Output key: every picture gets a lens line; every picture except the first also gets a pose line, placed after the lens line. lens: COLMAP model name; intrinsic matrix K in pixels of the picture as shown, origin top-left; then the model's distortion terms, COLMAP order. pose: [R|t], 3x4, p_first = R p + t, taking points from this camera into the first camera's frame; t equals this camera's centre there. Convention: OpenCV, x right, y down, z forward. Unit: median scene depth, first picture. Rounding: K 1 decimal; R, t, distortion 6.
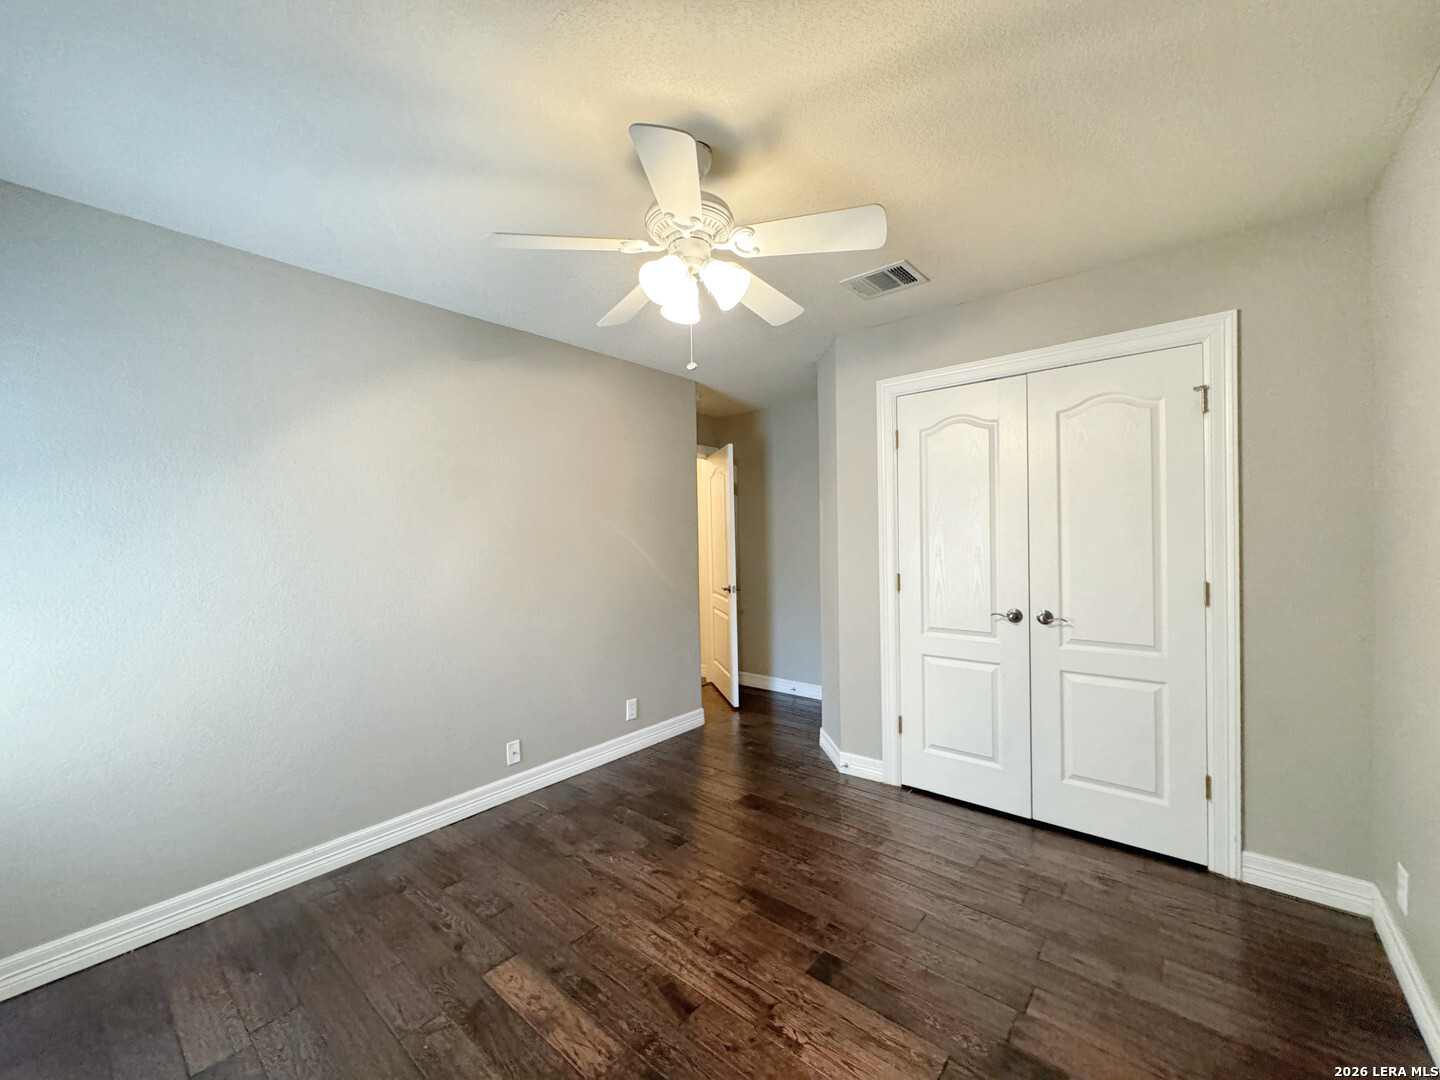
lens RADIAL K [[574.3, 0, 717.9], [0, 574.3, 545.8], [0, 0, 1]] dist [-0.000846, -0.000050]
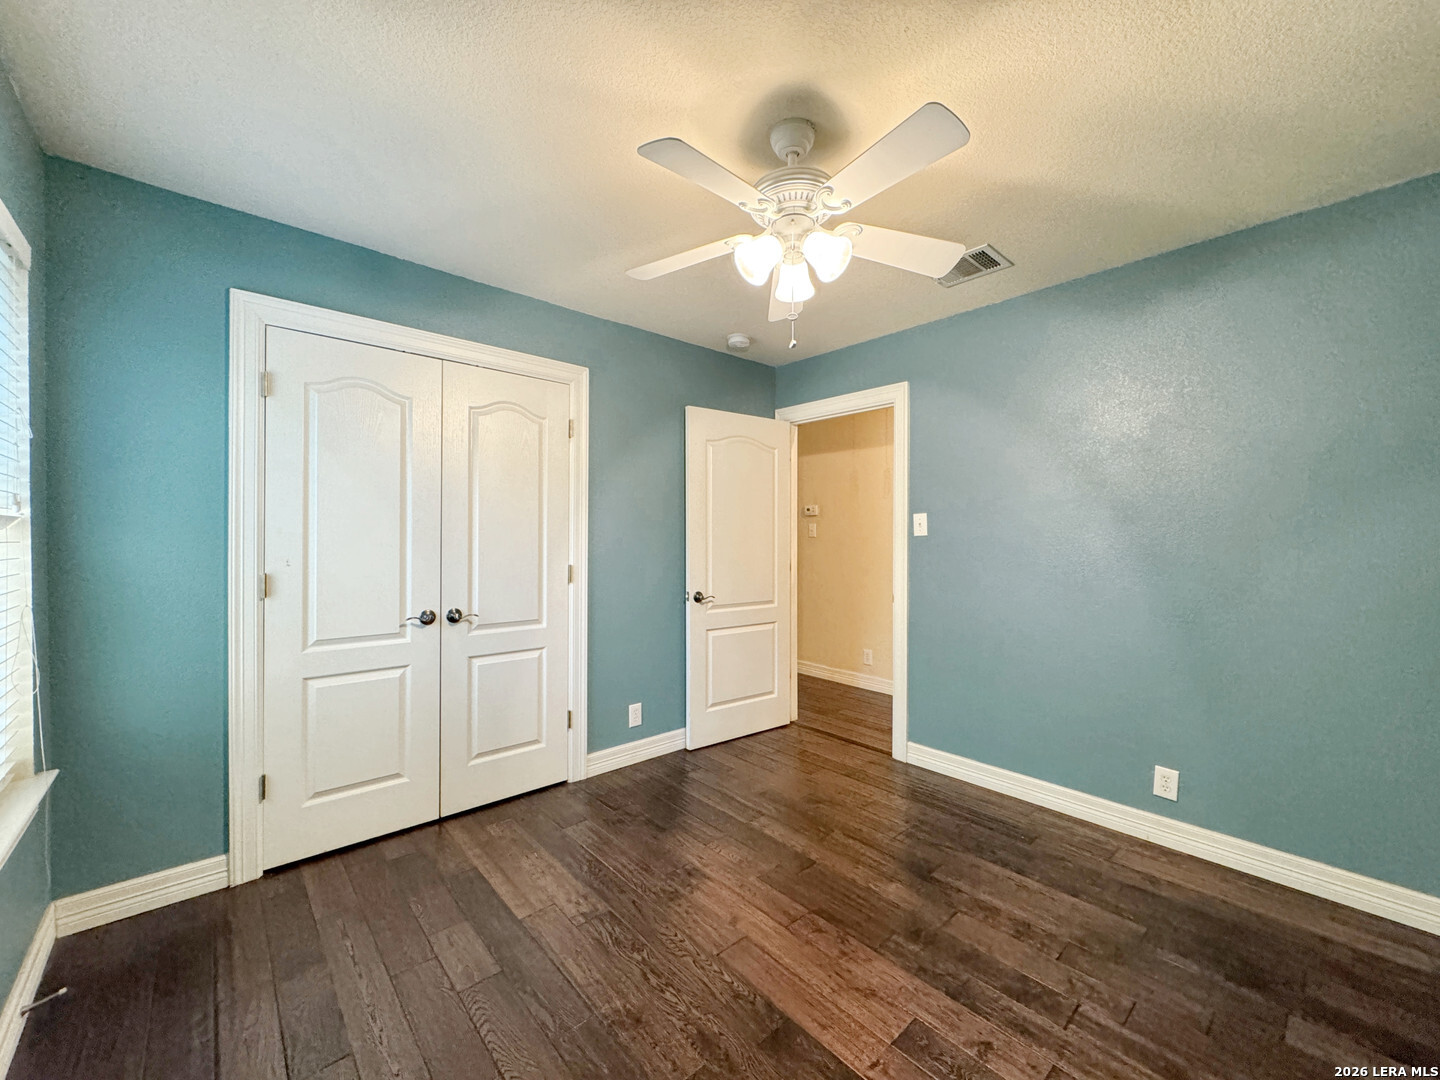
lens RADIAL K [[608.0, 0, 720.0], [0, 608.0, 540.0], [0, 0, 1]] dist [0.001765, 0.000206]
pose [[0.125222, 0.002338, 0.992126, -0.405291], [-0.007226, 0.999973, -0.001444, 0.003634], [-0.992102, -0.006988, 0.125236, 0.391349]]
